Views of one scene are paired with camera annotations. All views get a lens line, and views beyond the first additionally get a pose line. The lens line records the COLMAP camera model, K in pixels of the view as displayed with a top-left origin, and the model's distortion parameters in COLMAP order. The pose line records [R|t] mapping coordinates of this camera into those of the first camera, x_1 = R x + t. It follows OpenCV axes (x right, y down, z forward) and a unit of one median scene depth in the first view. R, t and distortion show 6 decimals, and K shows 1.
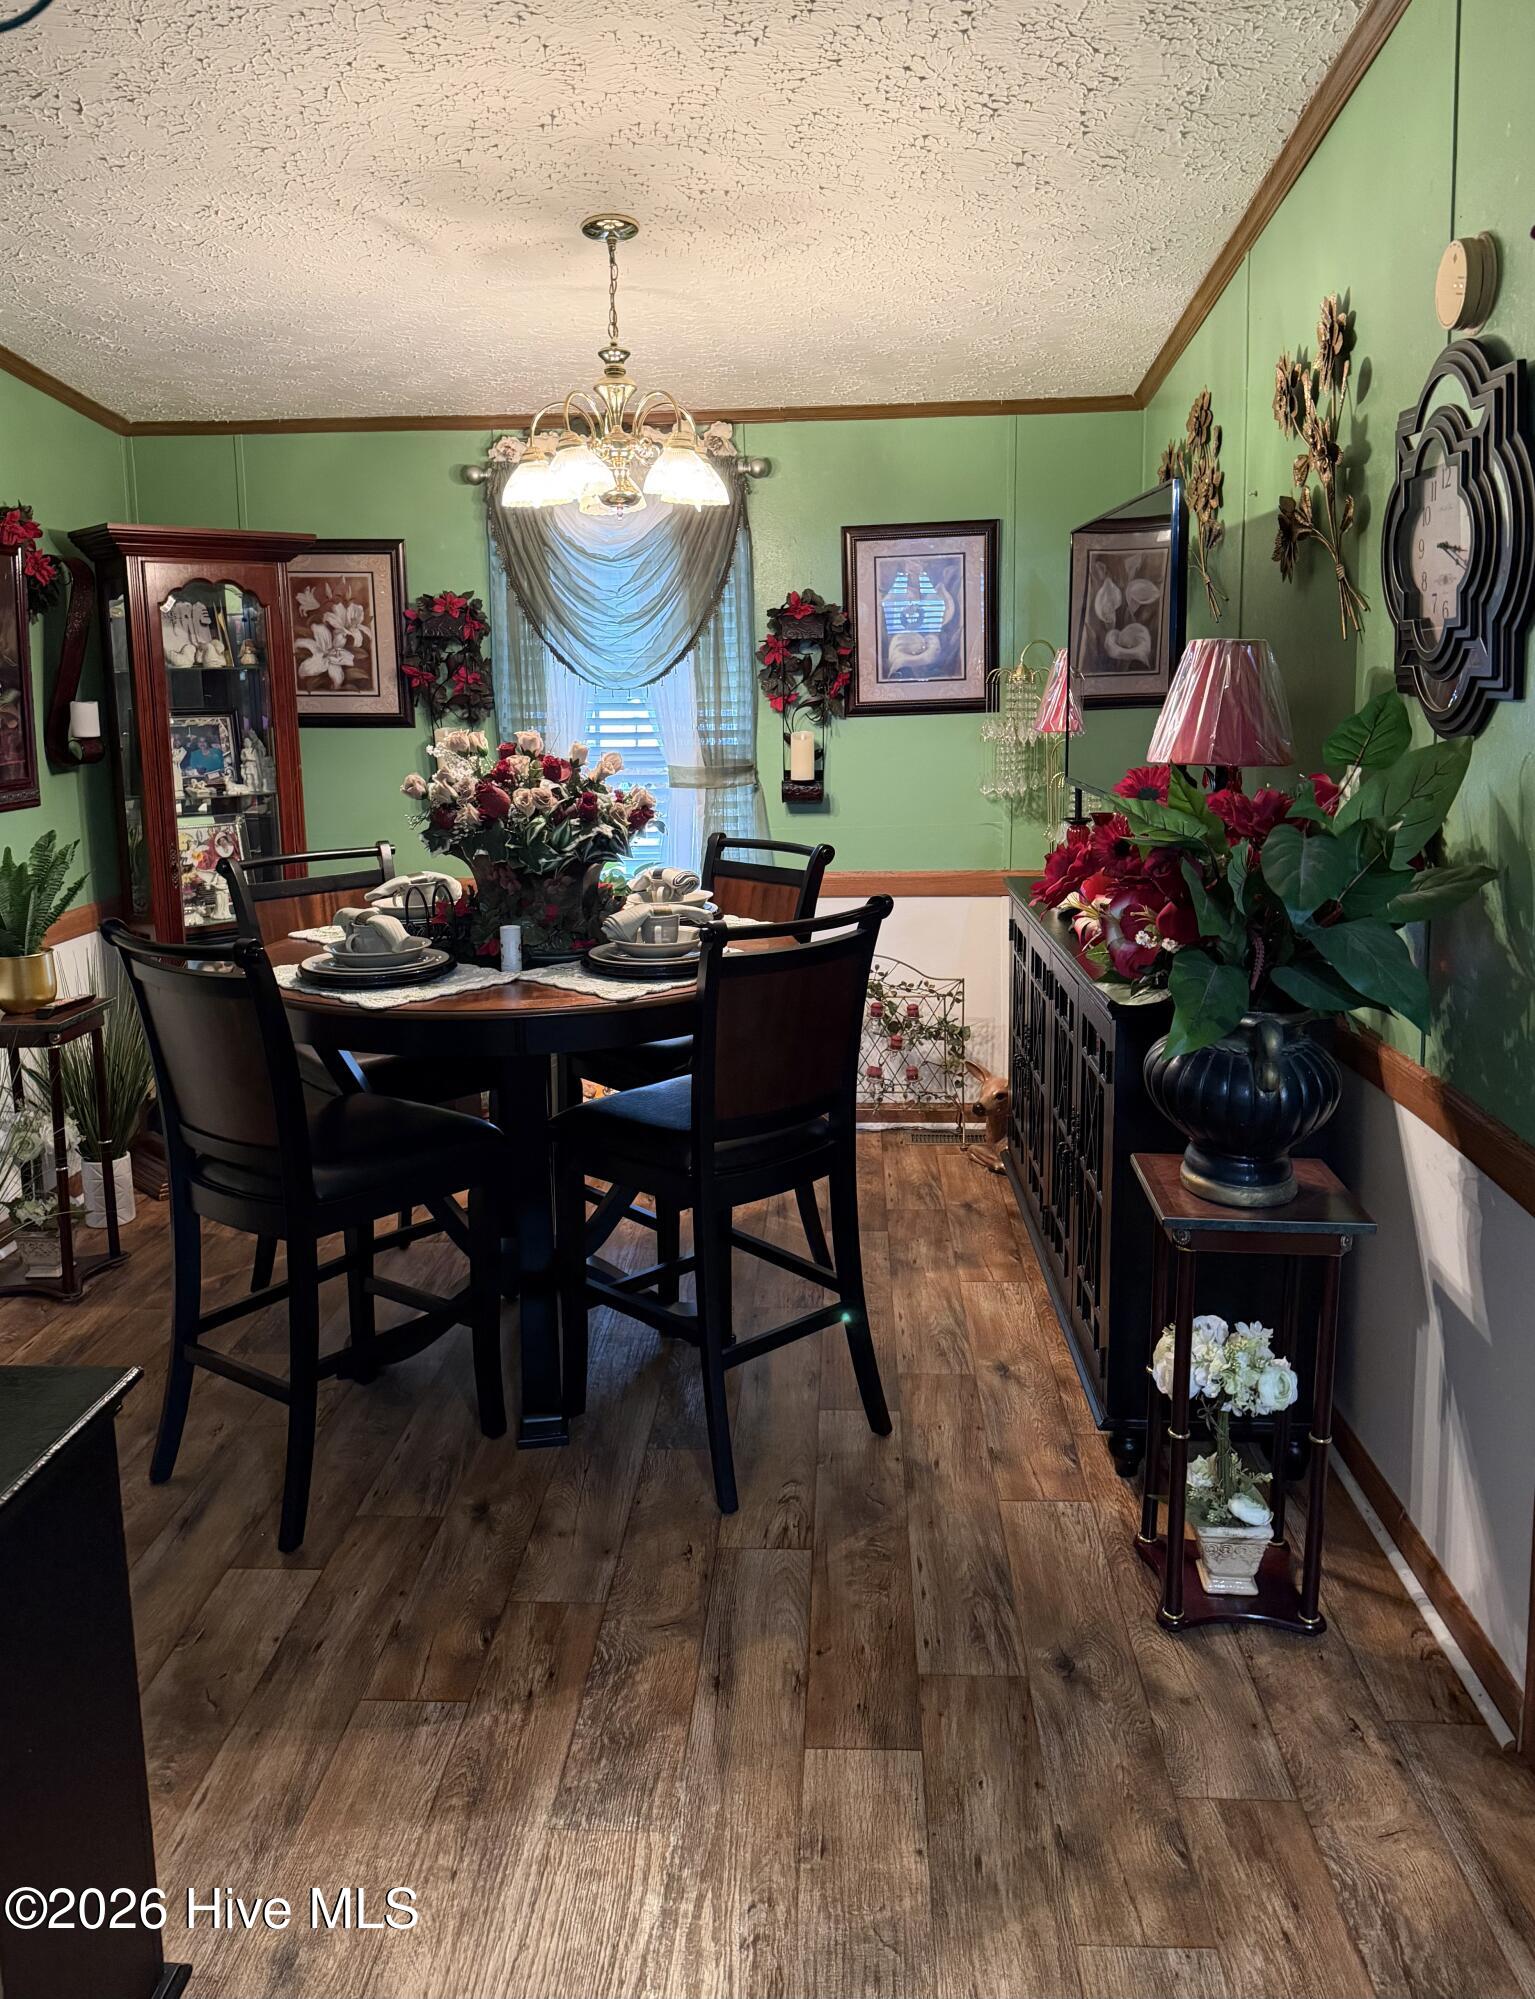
lens RADIAL K [[1535.1, 0, 781.1], [0, 1535.1, 975.8], [0, 0, 1]] dist [0.076062, -0.093295]
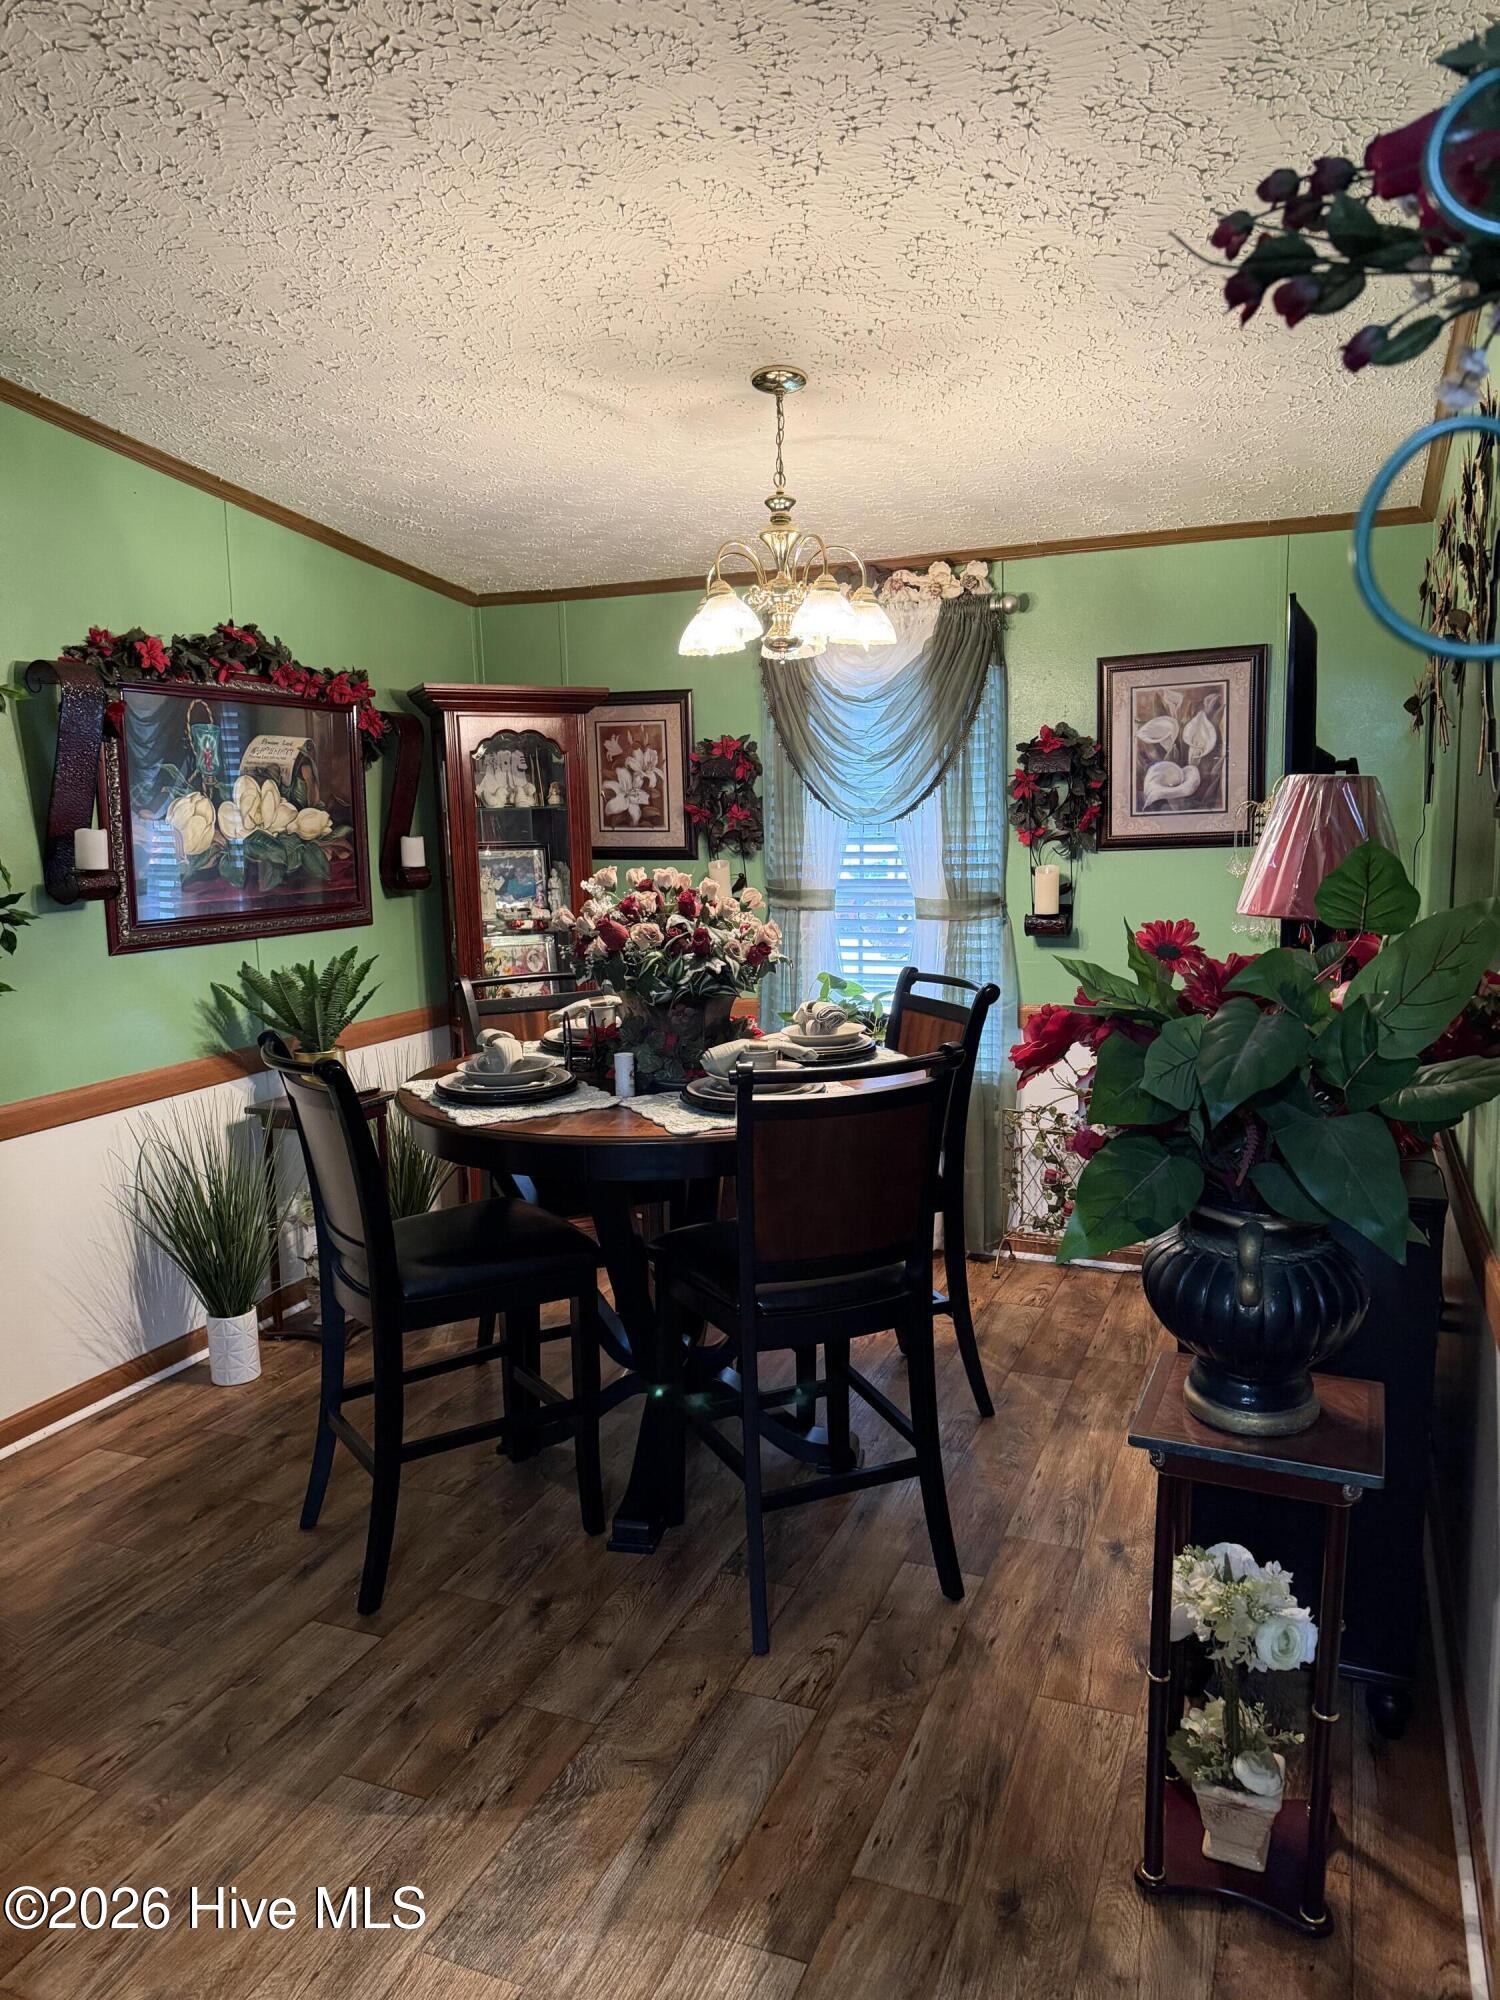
lens RADIAL K [[1398.8, 0, 765.4], [0, 1398.8, 1073.4], [0, 0, 1]] dist [0.081407, -0.087176]
pose [[0.944817, 0.057397, -0.322530, 0.210454], [-0.058259, 0.998277, 0.006990, -0.029054], [0.322375, 0.012186, 0.946533, 0.114808]]
